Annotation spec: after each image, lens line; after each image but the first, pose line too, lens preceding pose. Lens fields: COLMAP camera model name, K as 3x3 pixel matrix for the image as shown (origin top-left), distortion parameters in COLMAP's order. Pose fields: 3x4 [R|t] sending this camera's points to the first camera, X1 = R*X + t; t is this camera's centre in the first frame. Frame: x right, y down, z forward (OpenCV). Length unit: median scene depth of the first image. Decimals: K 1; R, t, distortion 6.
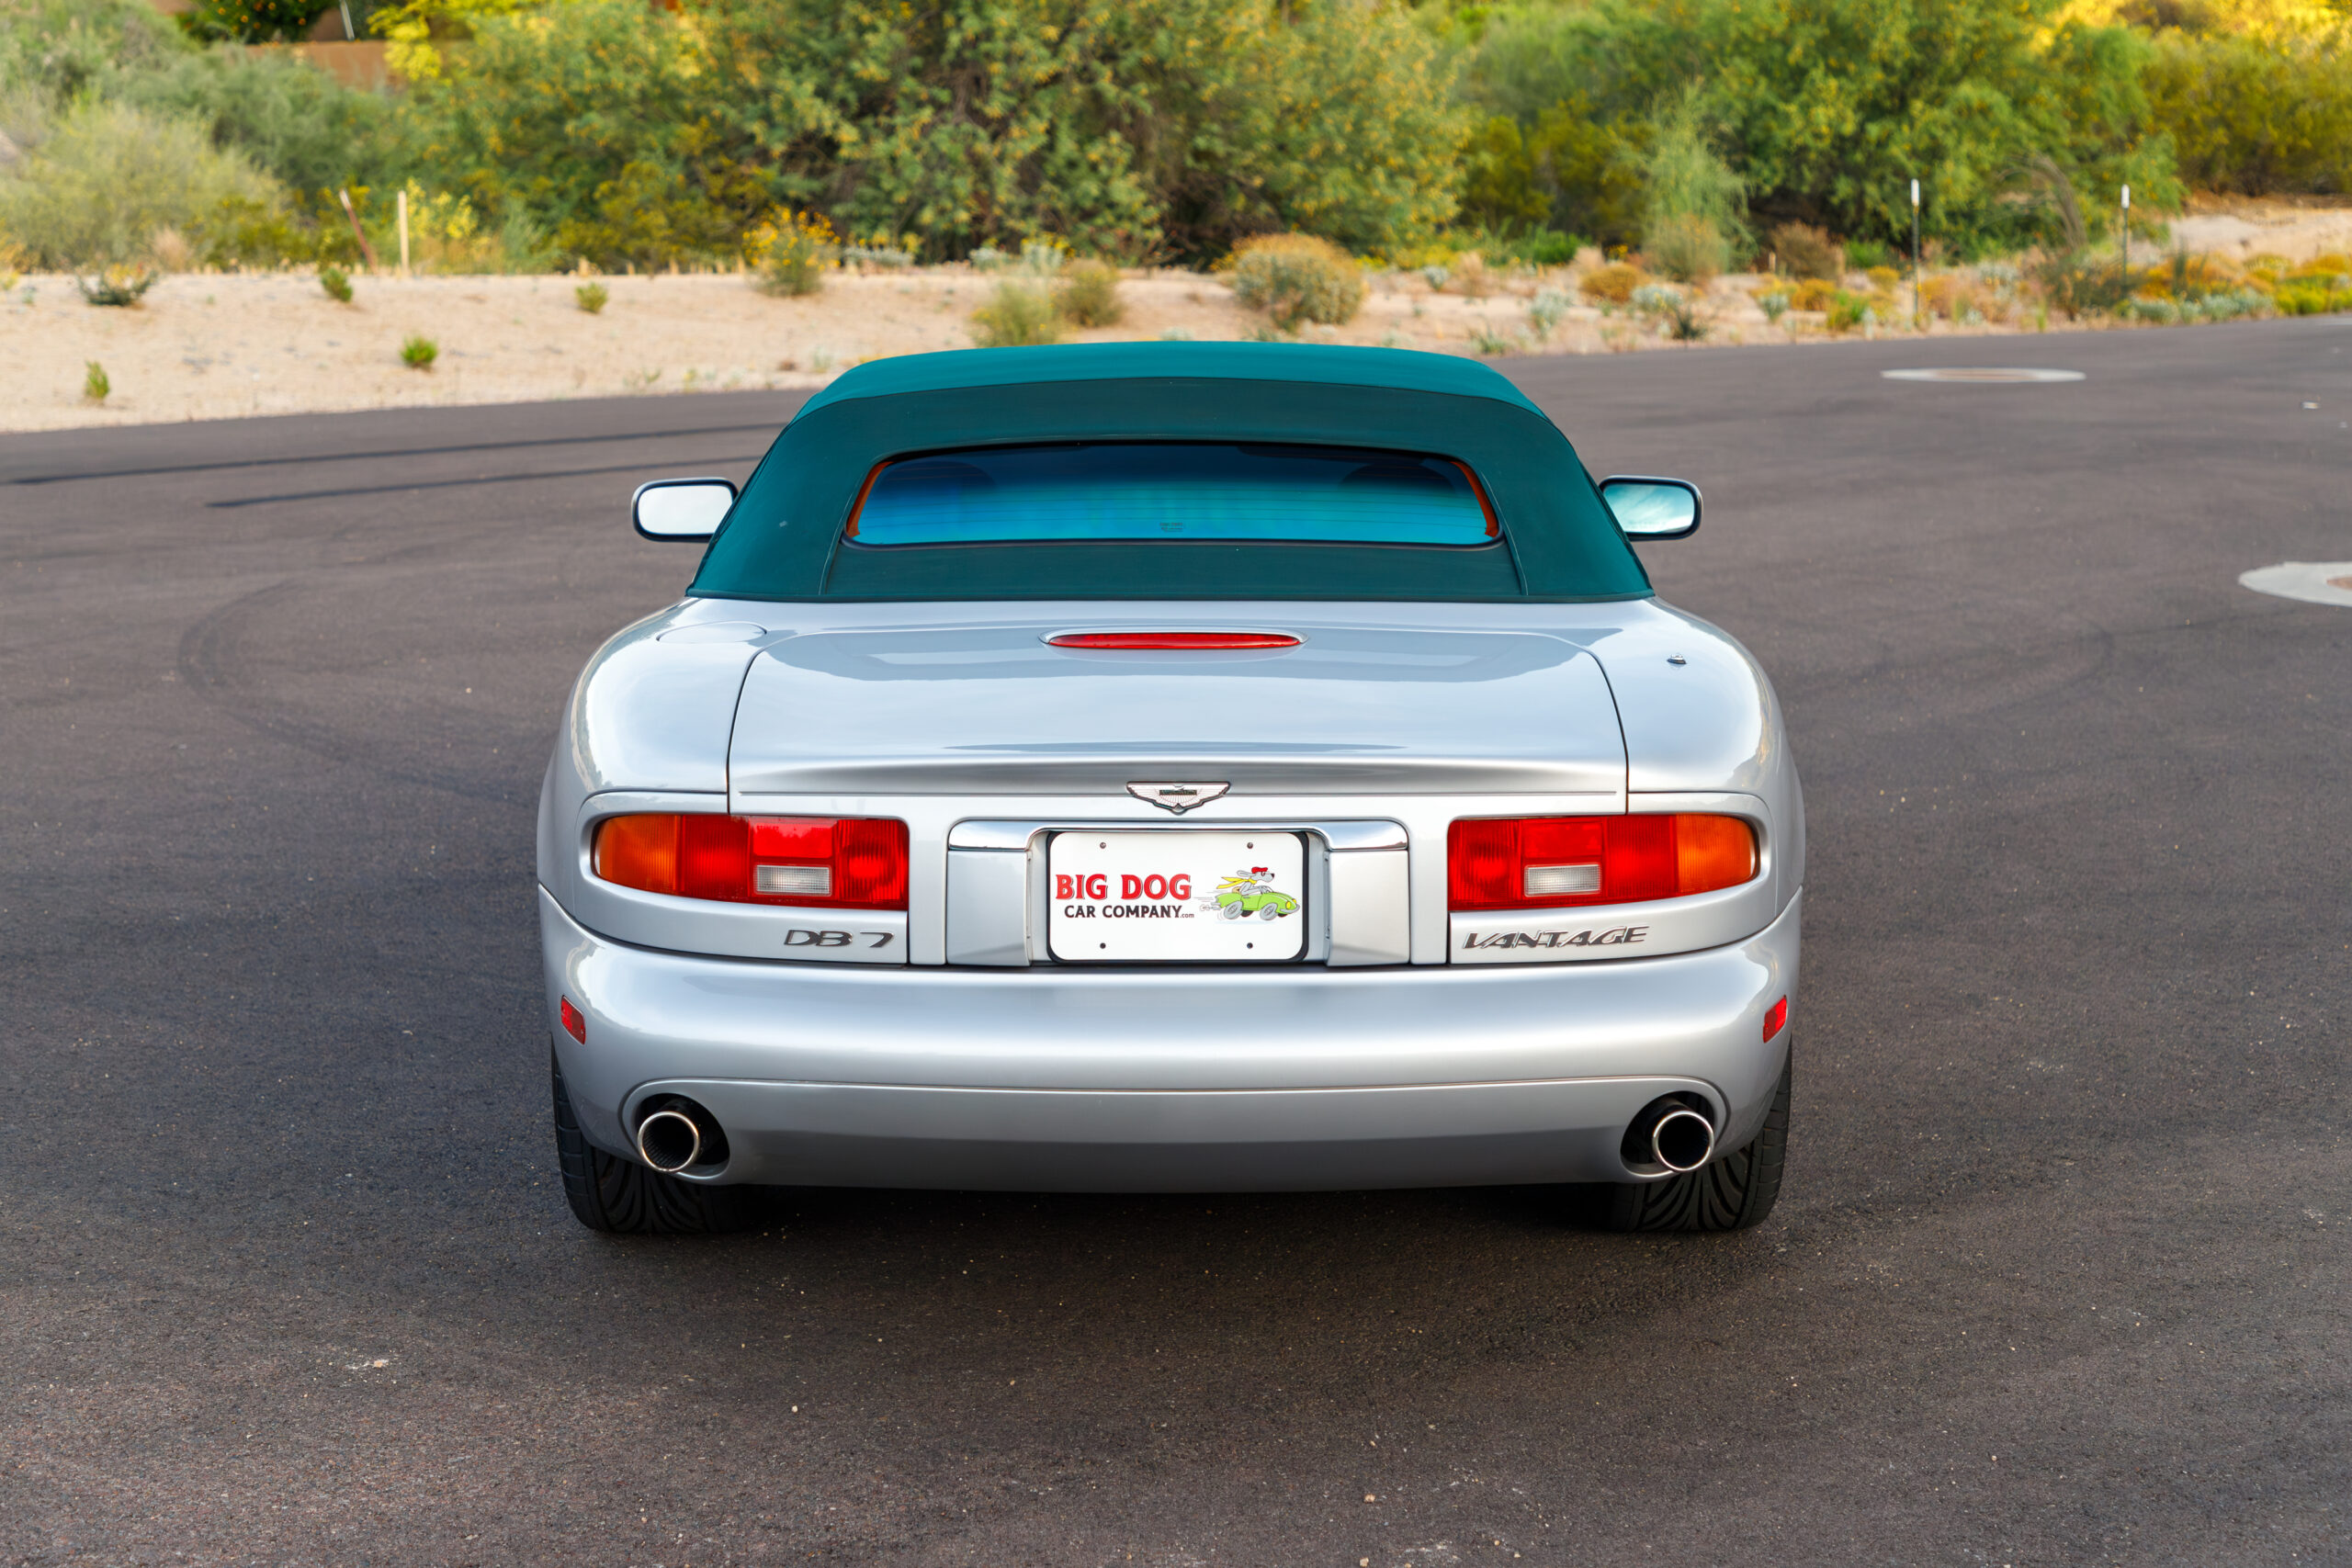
lens RADIAL K [[3379.8, 0, 1176.0], [0, 3379.8, 784.0], [0, 0, 1]] dist [0.065408, -0.105181]
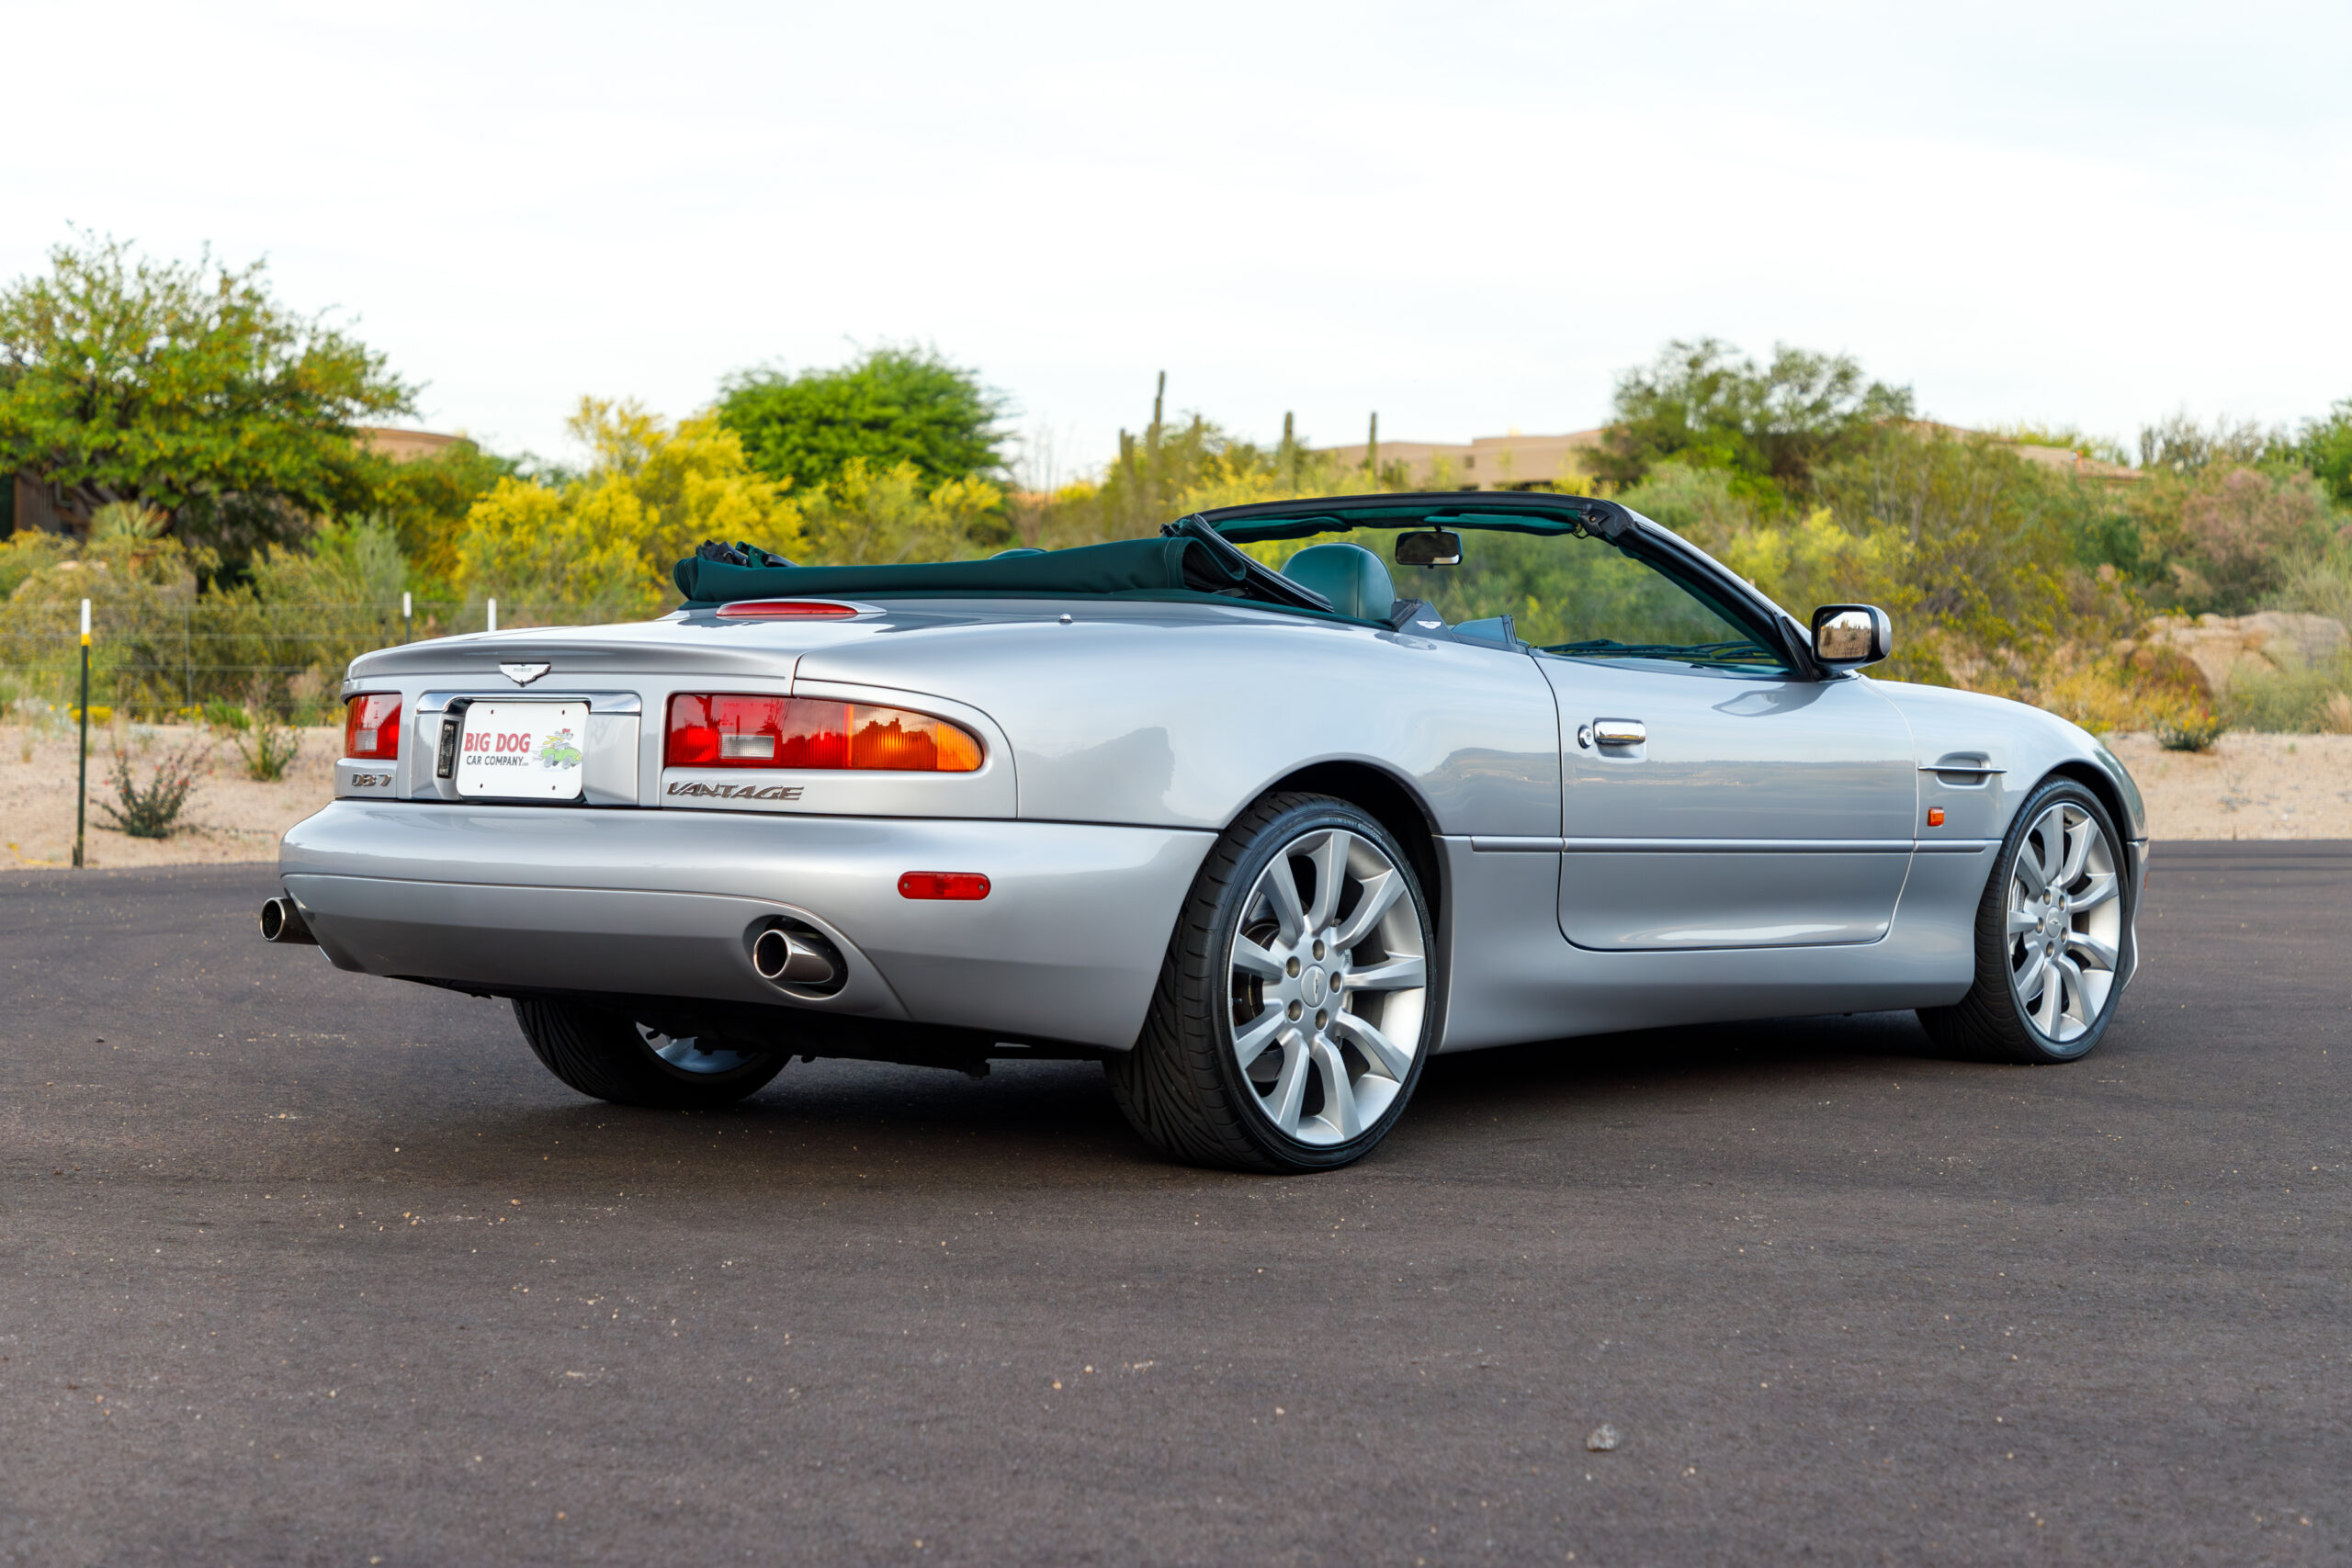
lens RADIAL K [[3685.5, 0, 1200.2], [0, 3685.5, 791.2], [0, 0, 1]] dist [0.047083, 0.040691]
pose [[0.751863, 0.015646, -0.659134, 1.147915], [-0.120717, 0.986086, -0.114292, 0.181577], [0.648174, 0.165500, 0.743290, 0.100793]]
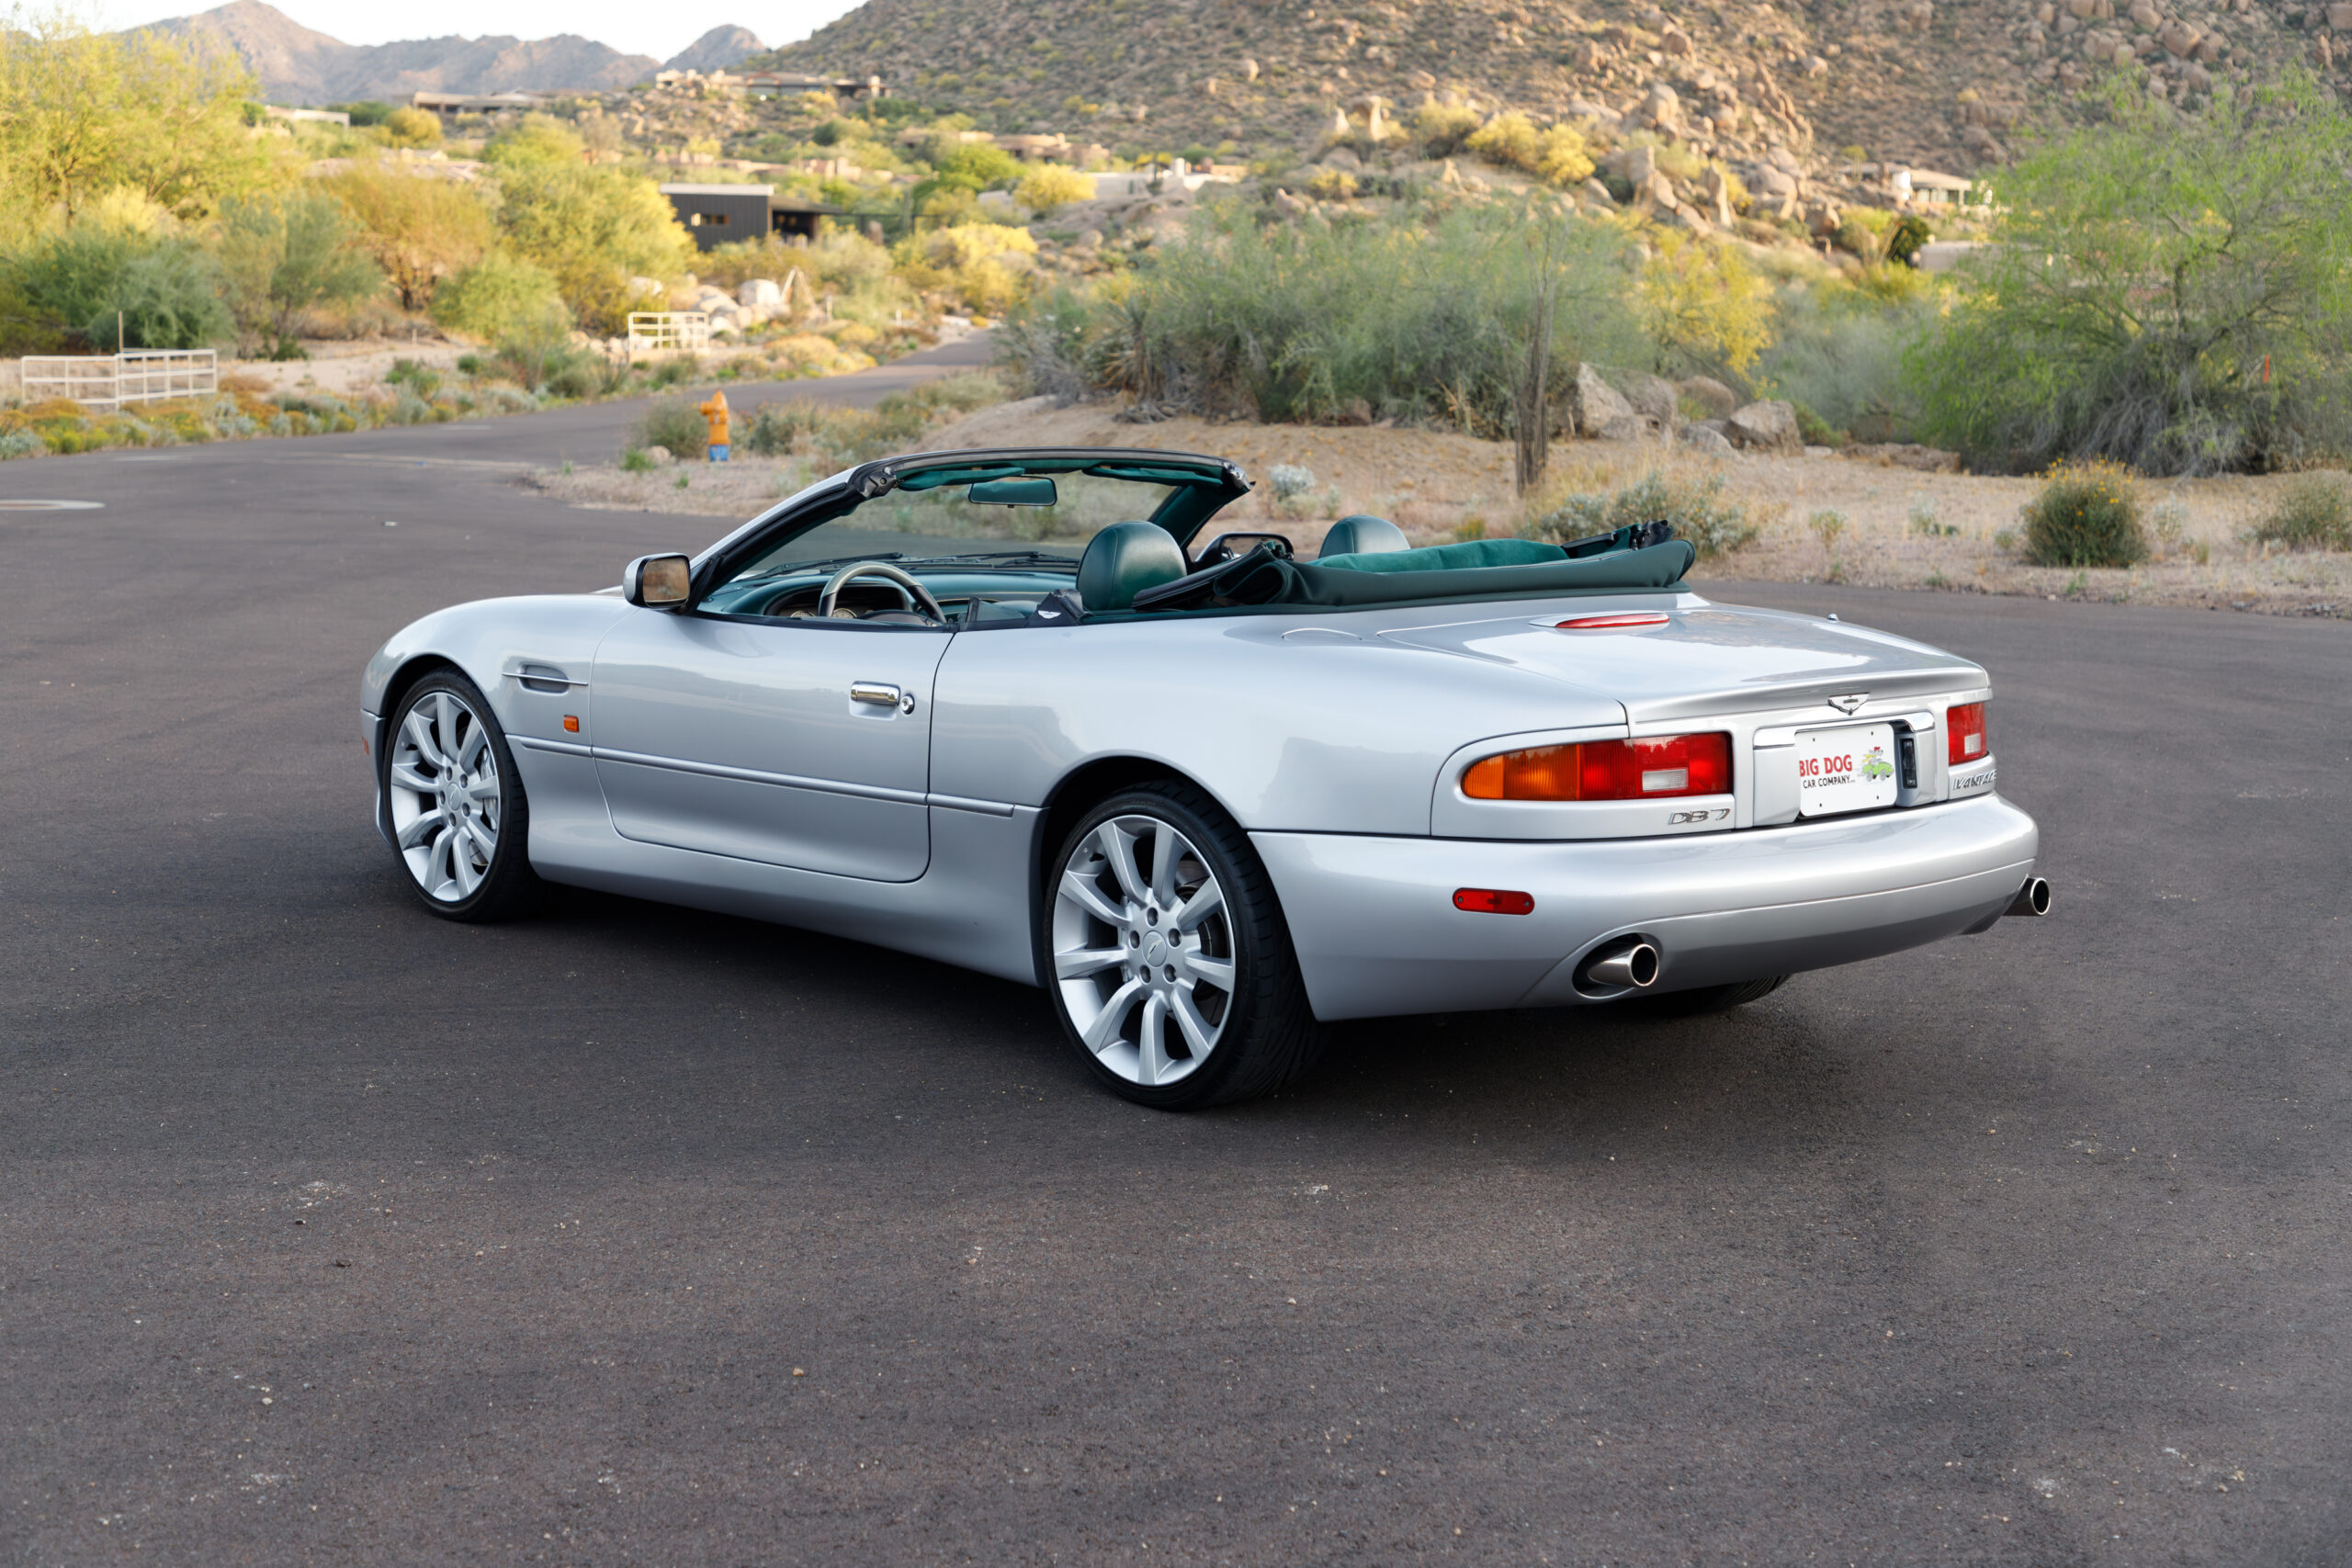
lens RADIAL K [[3381.8, 0, 1164.7], [0, 3381.8, 783.3], [0, 0, 1]] dist [0.061637, -0.079287]
pose [[0.744789, -0.076811, 0.662865, -1.245740], [0.105231, 0.994443, -0.003003, 0.011688], [-0.658951, 0.071990, 0.748733, 0.052982]]
